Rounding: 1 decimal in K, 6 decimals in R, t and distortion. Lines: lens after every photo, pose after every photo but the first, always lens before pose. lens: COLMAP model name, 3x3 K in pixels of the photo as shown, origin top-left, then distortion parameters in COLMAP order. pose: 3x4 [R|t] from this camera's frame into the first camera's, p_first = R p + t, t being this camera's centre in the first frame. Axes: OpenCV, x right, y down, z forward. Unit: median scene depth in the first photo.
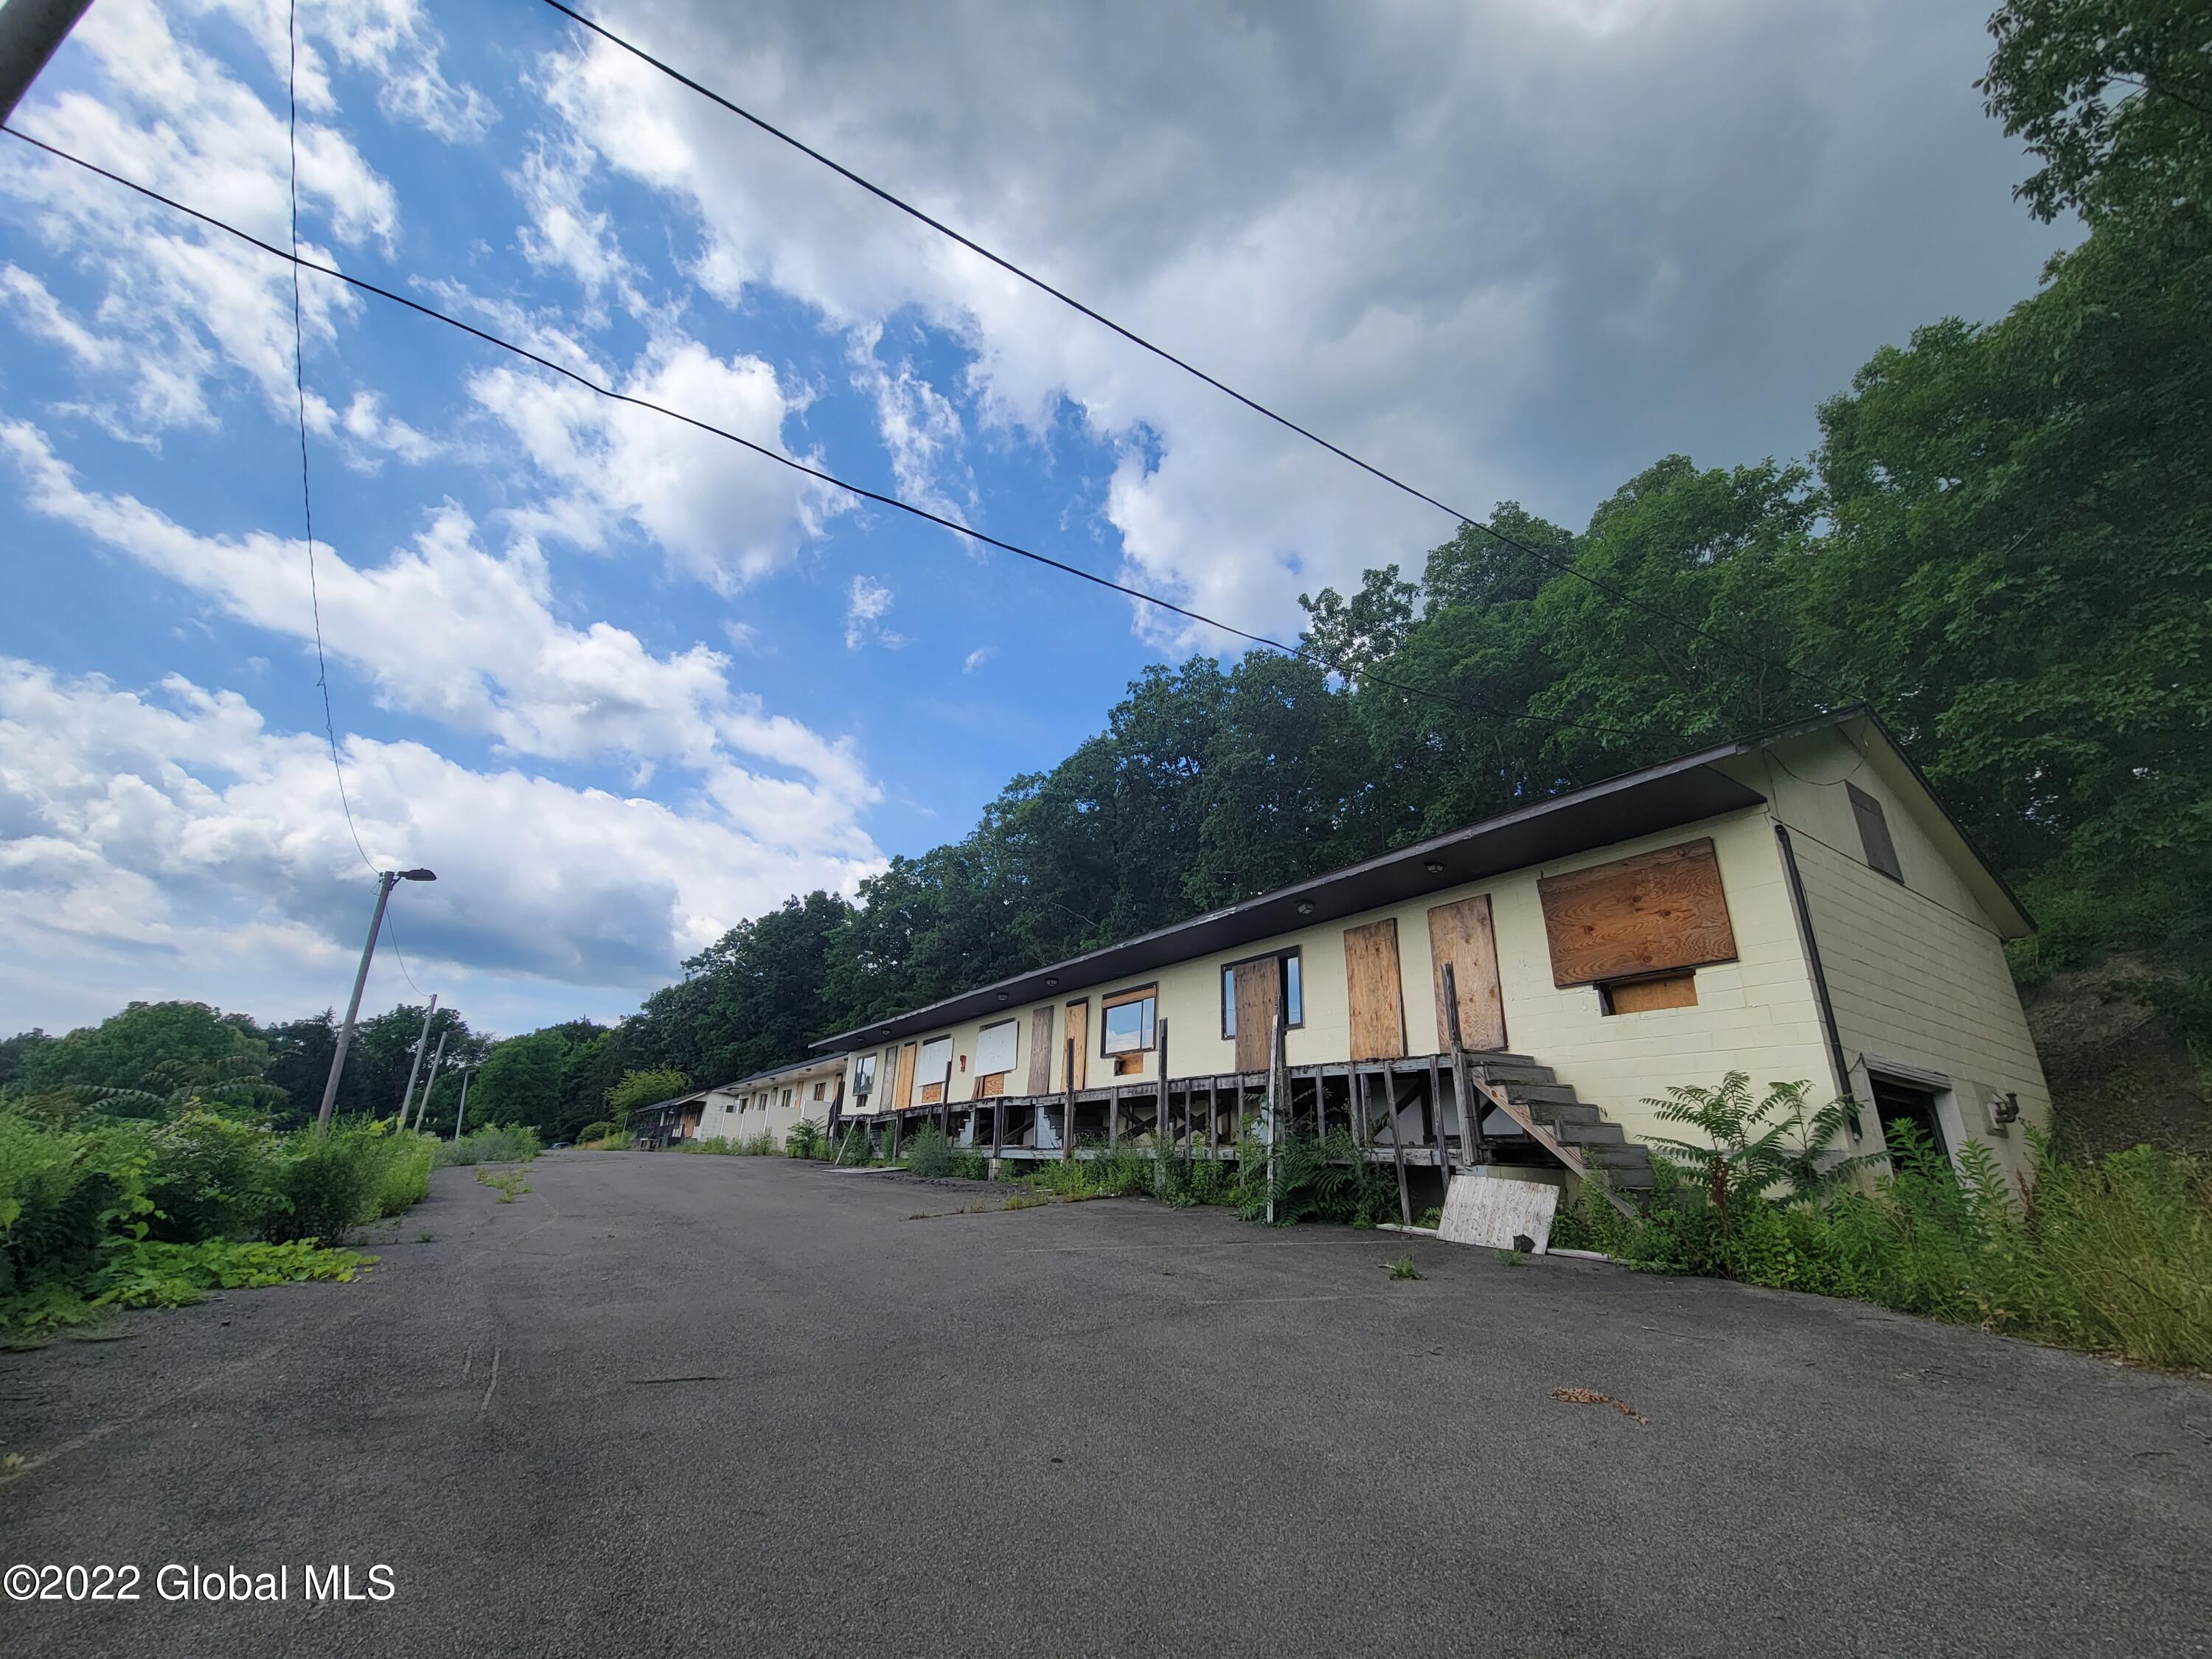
lens RADIAL K [[890.0, 0, 1100.5], [0, 890.0, 834.0], [0, 0, 1]] dist [0.000514, 0.000055]
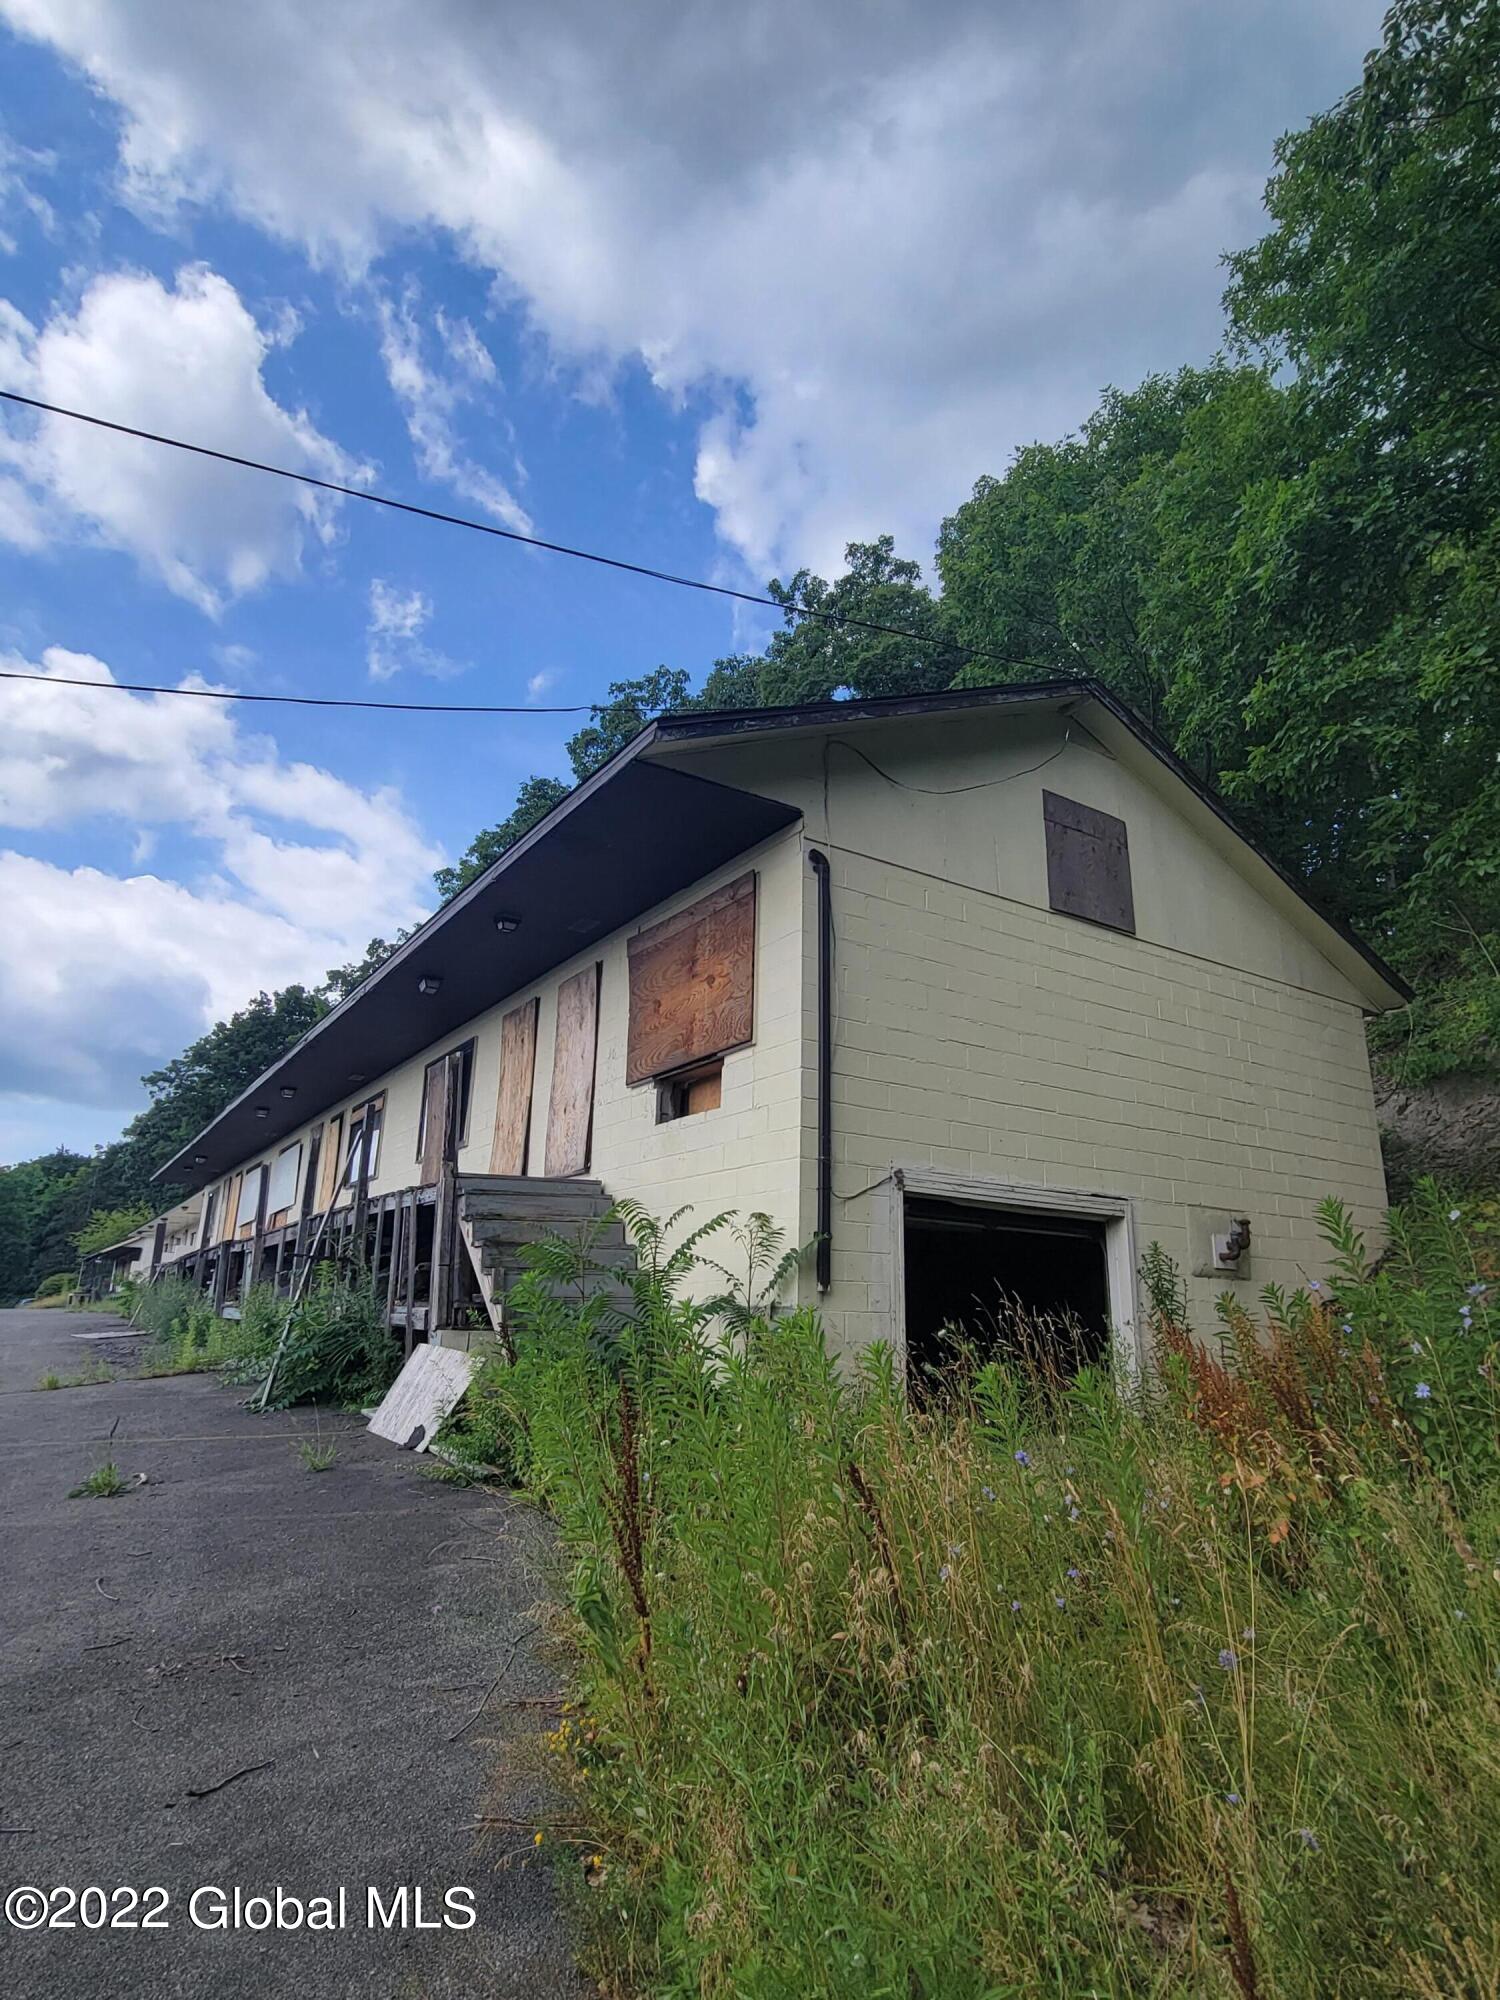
lens RADIAL K [[1115.9, 0, 755.7], [0, 1115.9, 1014.6], [0, 0, 1]] dist [-0.023041, -0.000886]
pose [[0.999864, -0.014524, 0.007839, 0.090035], [0.013739, 0.995637, 0.092298, 0.004756], [-0.009145, -0.092178, 0.995701, 0.015482]]
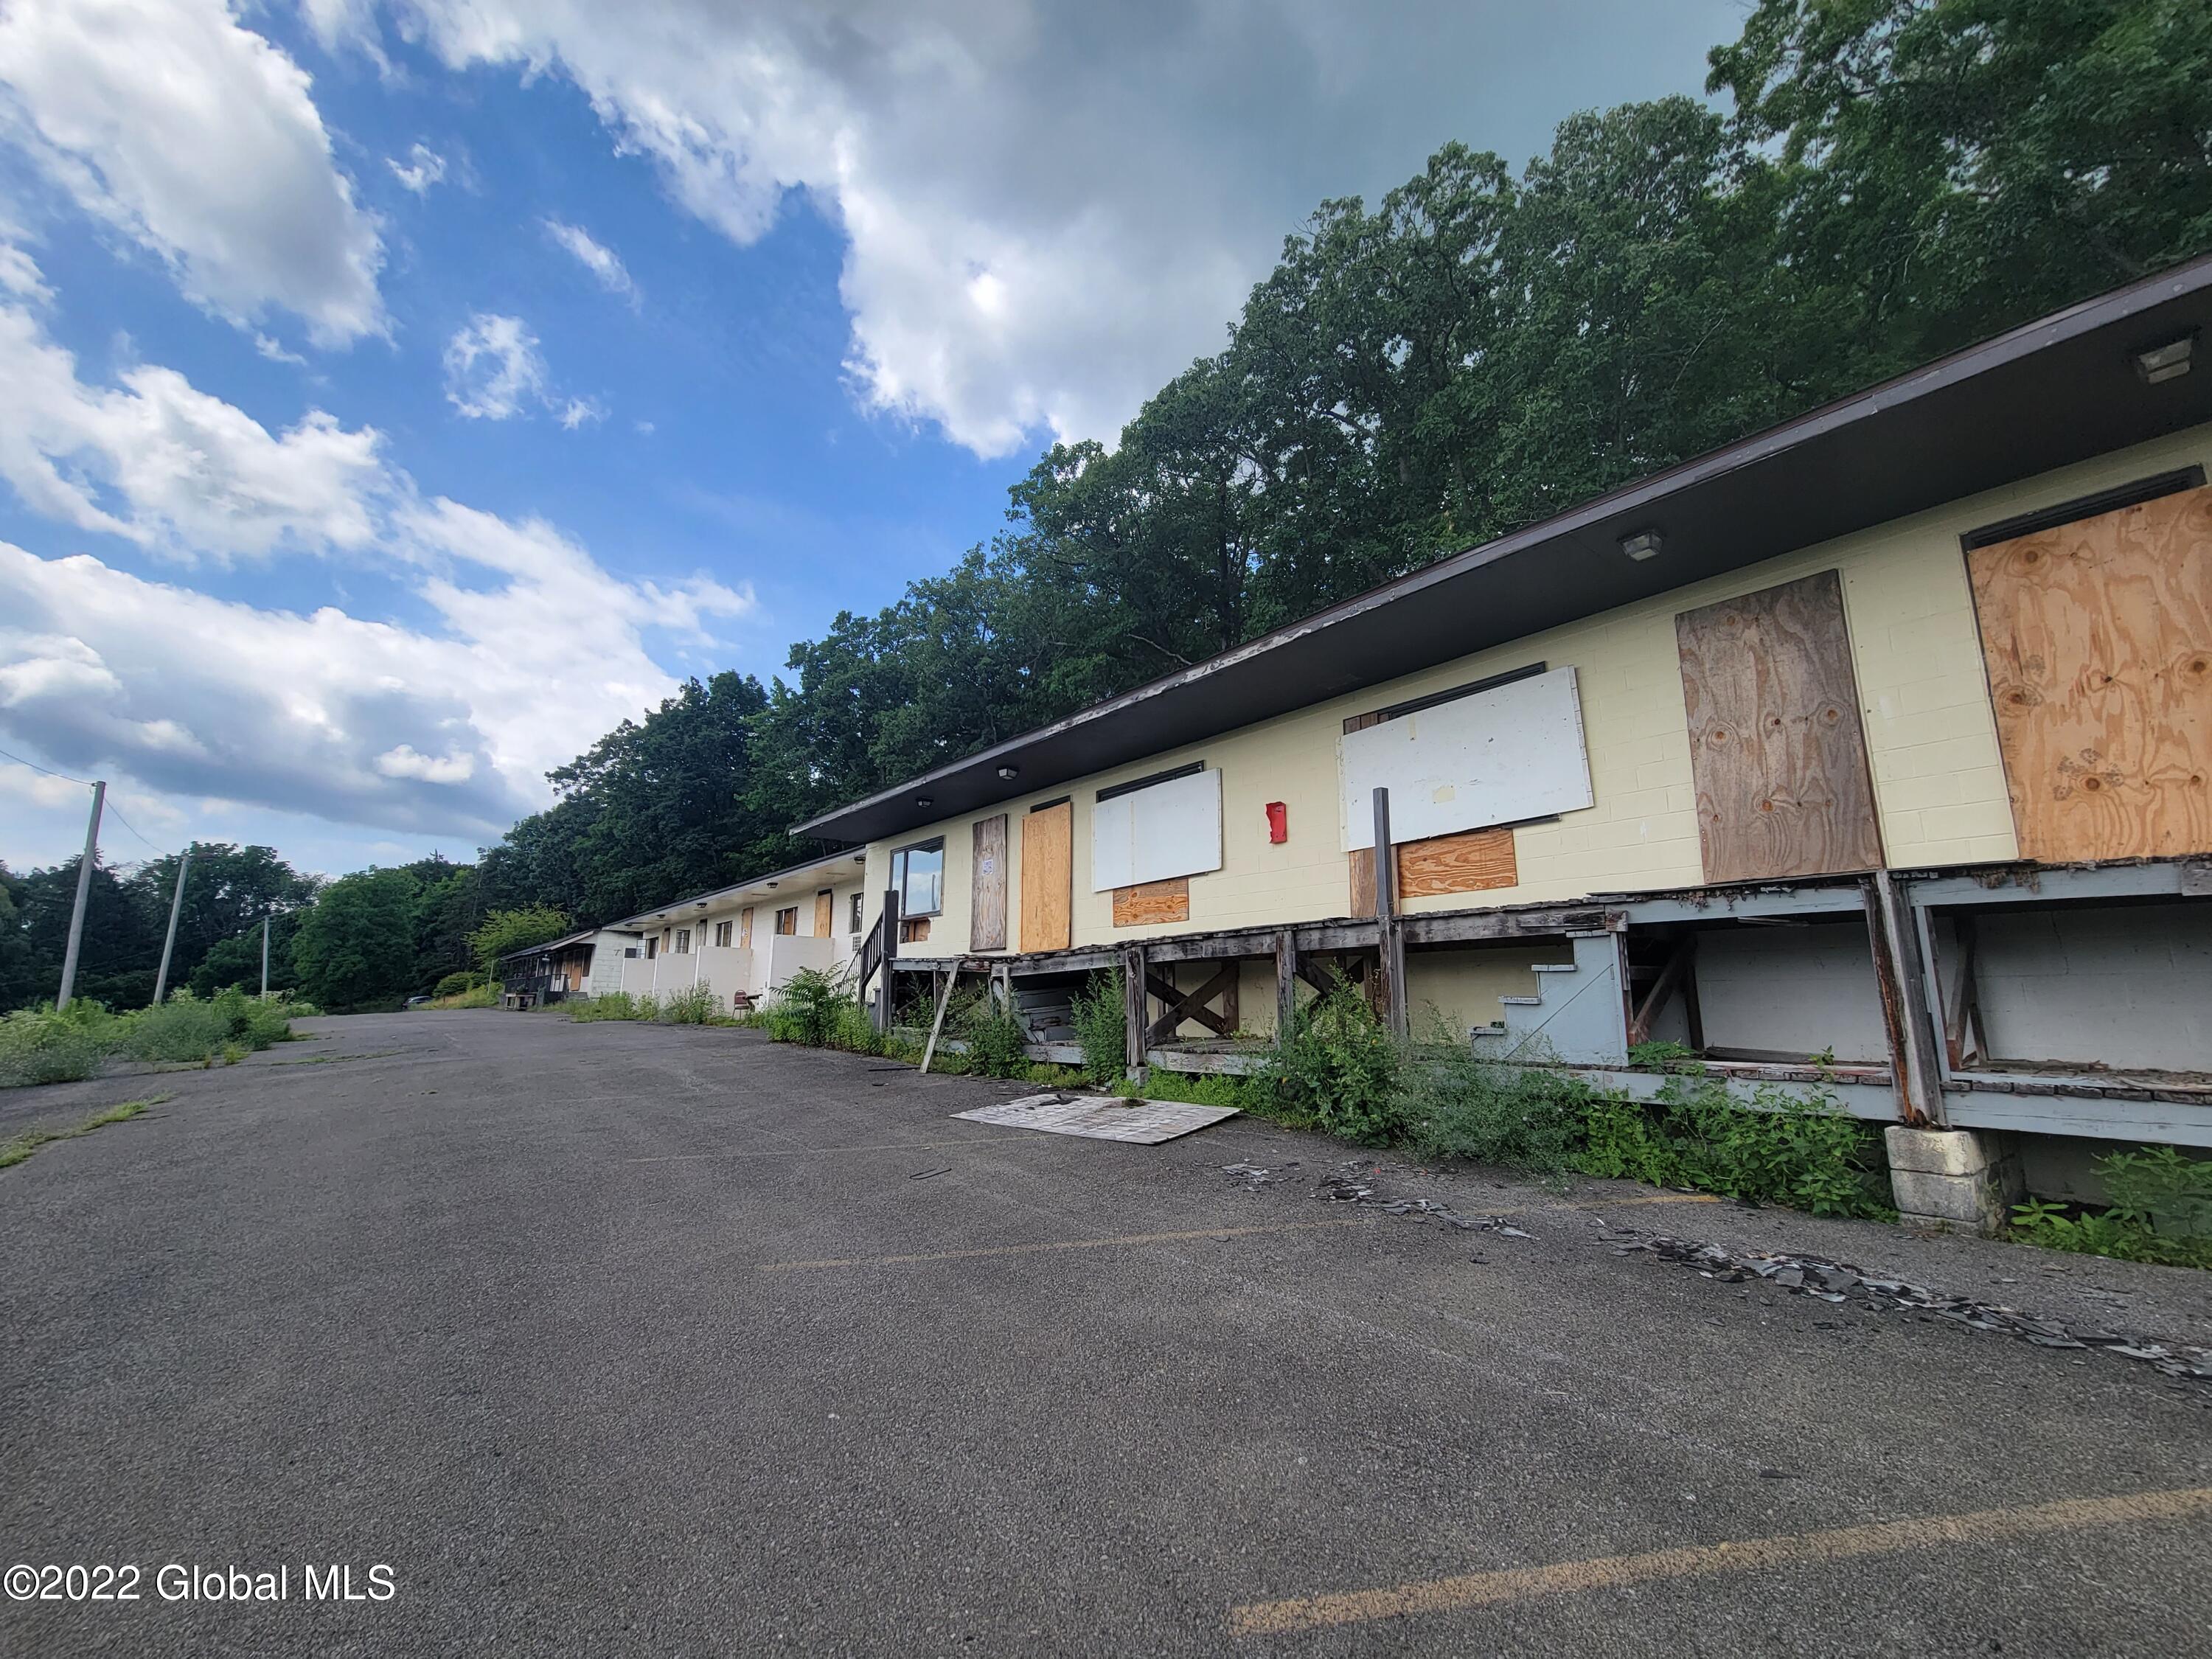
lens RADIAL K [[890.0, 0, 1100.5], [0, 890.0, 834.0], [0, 0, 1]] dist [0.000514, 0.000055]
pose [[0.993742, -0.011967, 0.111055, -0.095197], [-0.008012, 0.984046, 0.177733, 0.067625], [-0.111410, -0.177511, 0.977792, 0.219454]]
